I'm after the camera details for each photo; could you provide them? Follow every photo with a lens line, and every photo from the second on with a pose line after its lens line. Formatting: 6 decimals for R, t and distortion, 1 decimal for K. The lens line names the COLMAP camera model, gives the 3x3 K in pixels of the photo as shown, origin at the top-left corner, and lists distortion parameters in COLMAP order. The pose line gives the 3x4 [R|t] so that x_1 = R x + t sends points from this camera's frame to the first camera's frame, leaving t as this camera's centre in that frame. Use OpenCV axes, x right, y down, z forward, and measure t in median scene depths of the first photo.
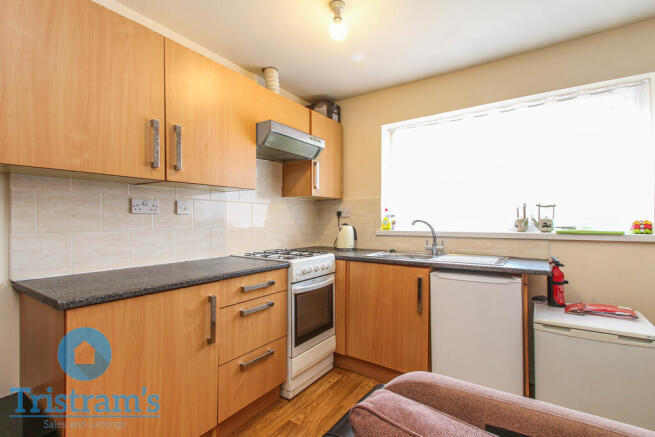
lens RADIAL K [[306.4, 0, 327.7], [0, 306.4, 221.7], [0, 0, 1]] dist [0.004902, 0.001095]
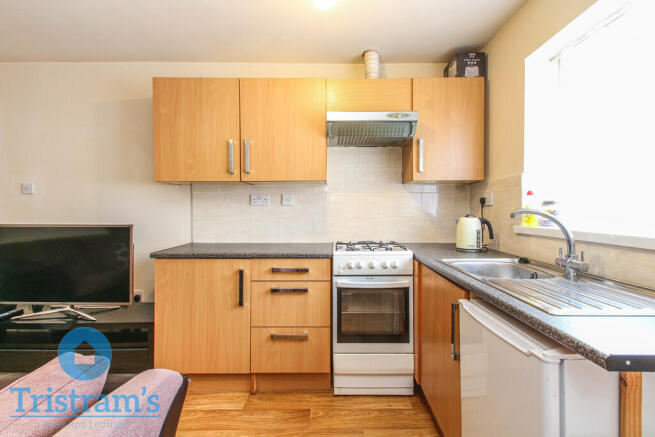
lens RADIAL K [[306.4, 0, 326.8], [0, 306.4, 212.7], [0, 0, 1]] dist [0.004902, 0.001095]
pose [[0.559936, 0.006347, -0.828512, 0.671852], [-0.004265, 0.999979, 0.004779, -0.000341], [0.828525, 0.000857, 0.559951, 0.443061]]
